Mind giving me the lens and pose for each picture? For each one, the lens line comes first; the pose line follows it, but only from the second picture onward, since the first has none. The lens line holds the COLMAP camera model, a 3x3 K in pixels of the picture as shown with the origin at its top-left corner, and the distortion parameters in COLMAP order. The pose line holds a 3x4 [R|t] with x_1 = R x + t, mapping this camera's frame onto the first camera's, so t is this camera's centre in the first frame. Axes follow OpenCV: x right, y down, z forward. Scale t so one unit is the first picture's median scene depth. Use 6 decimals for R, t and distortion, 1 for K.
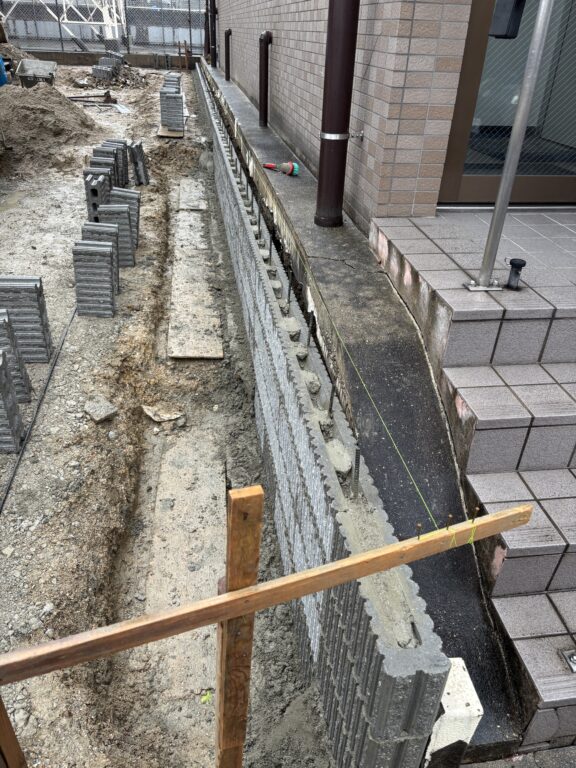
lens RADIAL K [[582.1, 0, 287.9], [0, 582.1, 393.7], [0, 0, 1]] dist [0.048632, -0.050832]
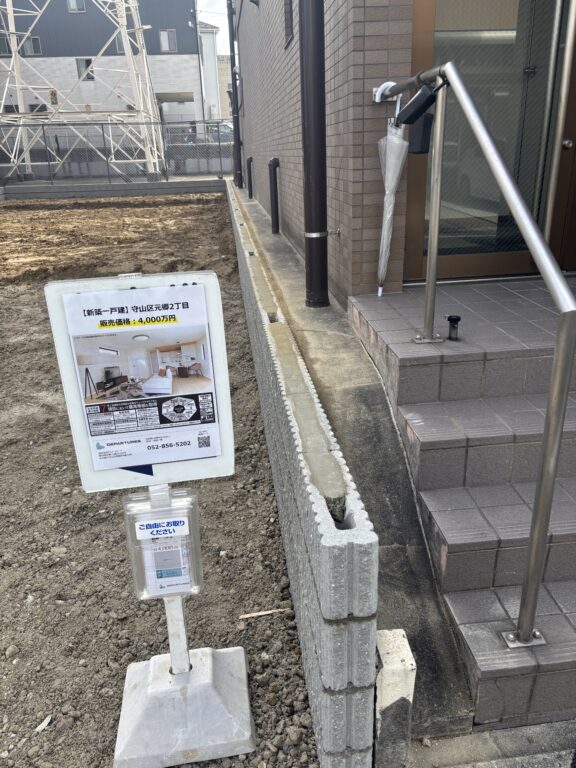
lens RADIAL K [[580.1, 0, 288.0], [0, 580.1, 384.0], [0, 0, 1]] dist [0.041632, -0.042724]
pose [[0.996281, -0.056834, -0.064756, 0.089341], [0.044662, 0.983386, -0.175946, 0.083470], [0.073680, 0.172399, 0.982268, -0.150550]]
